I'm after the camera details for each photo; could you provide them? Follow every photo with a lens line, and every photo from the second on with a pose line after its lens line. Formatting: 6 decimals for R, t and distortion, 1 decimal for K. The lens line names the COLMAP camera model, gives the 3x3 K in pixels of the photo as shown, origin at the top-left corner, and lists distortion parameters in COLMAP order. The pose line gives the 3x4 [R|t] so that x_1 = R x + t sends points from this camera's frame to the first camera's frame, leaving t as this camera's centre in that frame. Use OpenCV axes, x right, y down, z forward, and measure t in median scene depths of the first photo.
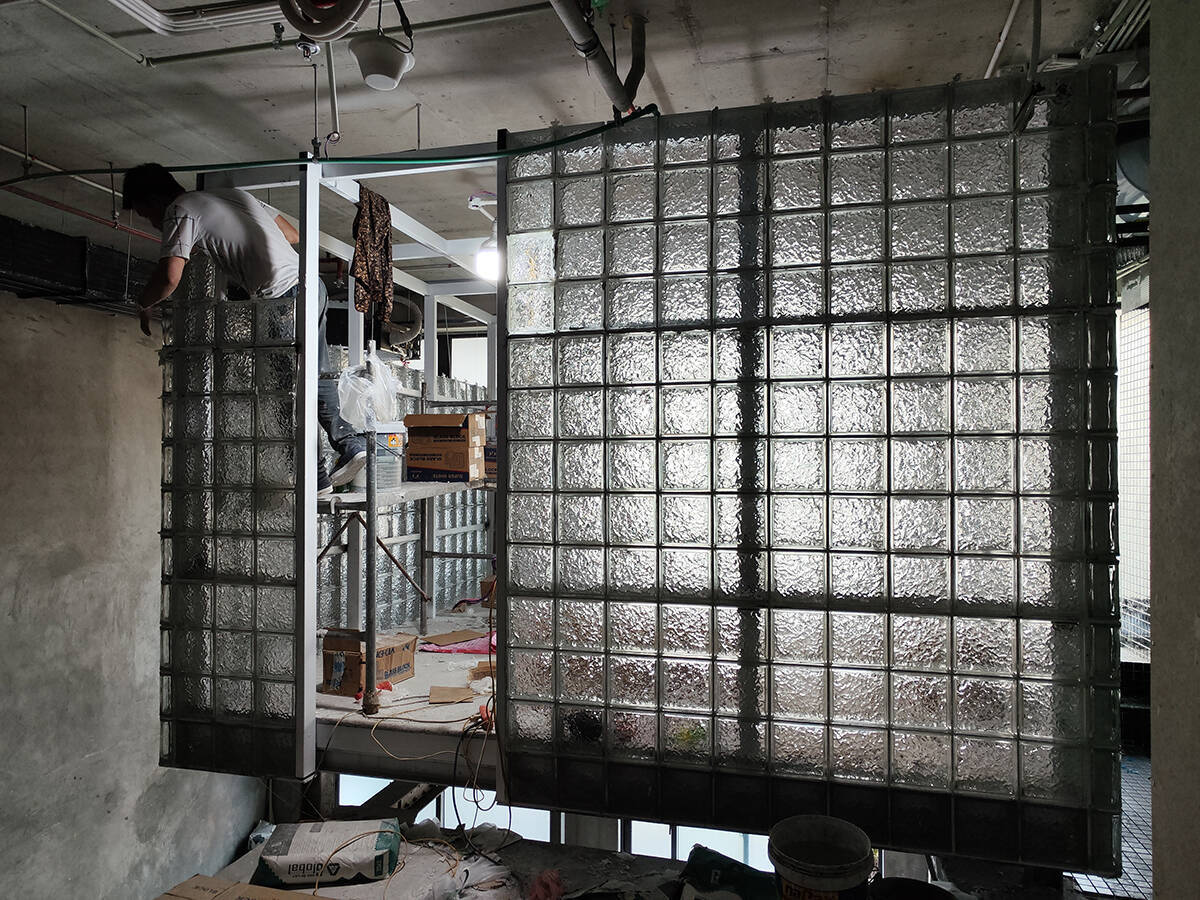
lens RADIAL K [[802.3, 0, 596.9], [0, 802.3, 453.9], [0, 0, 1]] dist [0.002203, 0.015921]
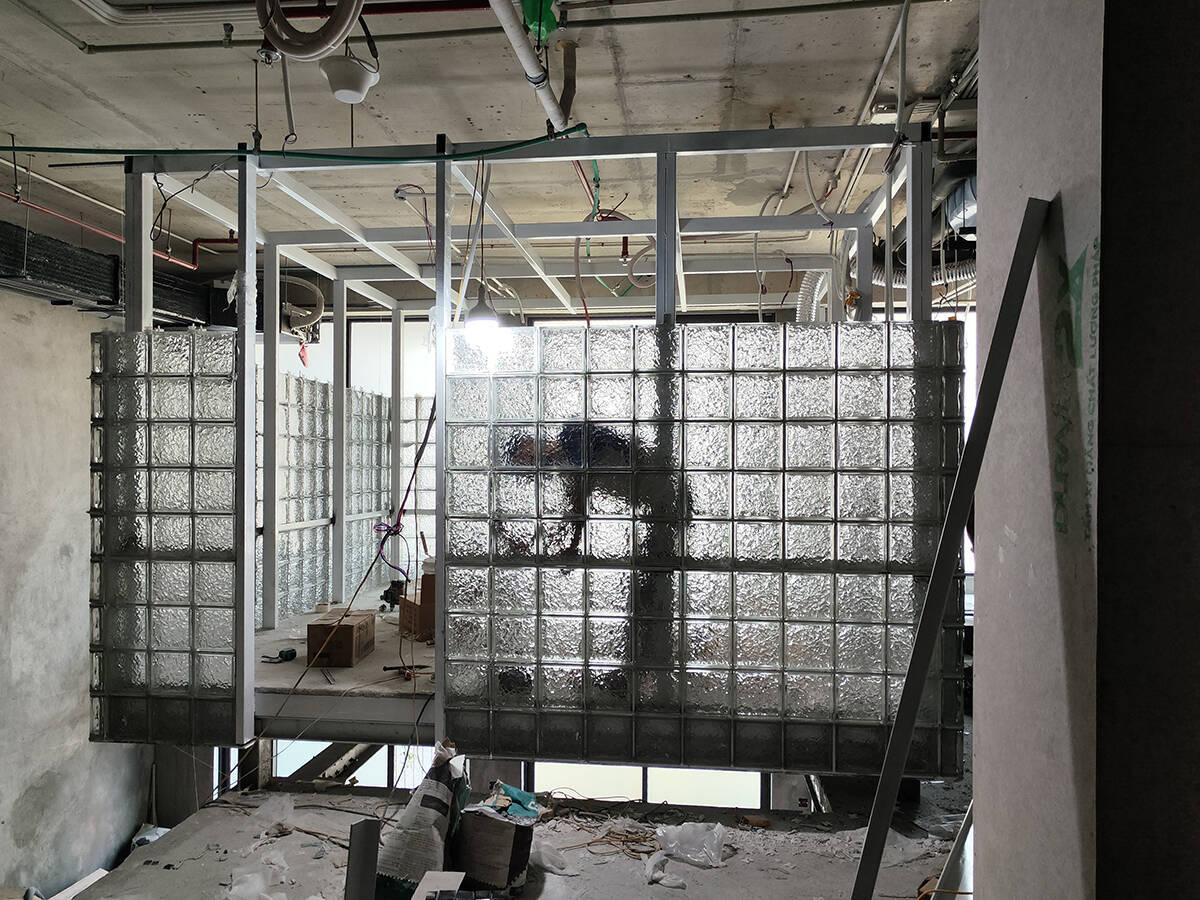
lens RADIAL K [[802.3, 0, 603.4], [0, 802.3, 449.3], [0, 0, 1]] dist [0.002203, 0.015921]
pose [[0.991017, 0.003540, 0.133692, -0.048597], [-0.004742, 0.999951, 0.008679, 0.009253], [-0.133655, -0.009235, 0.990985, -0.111275]]
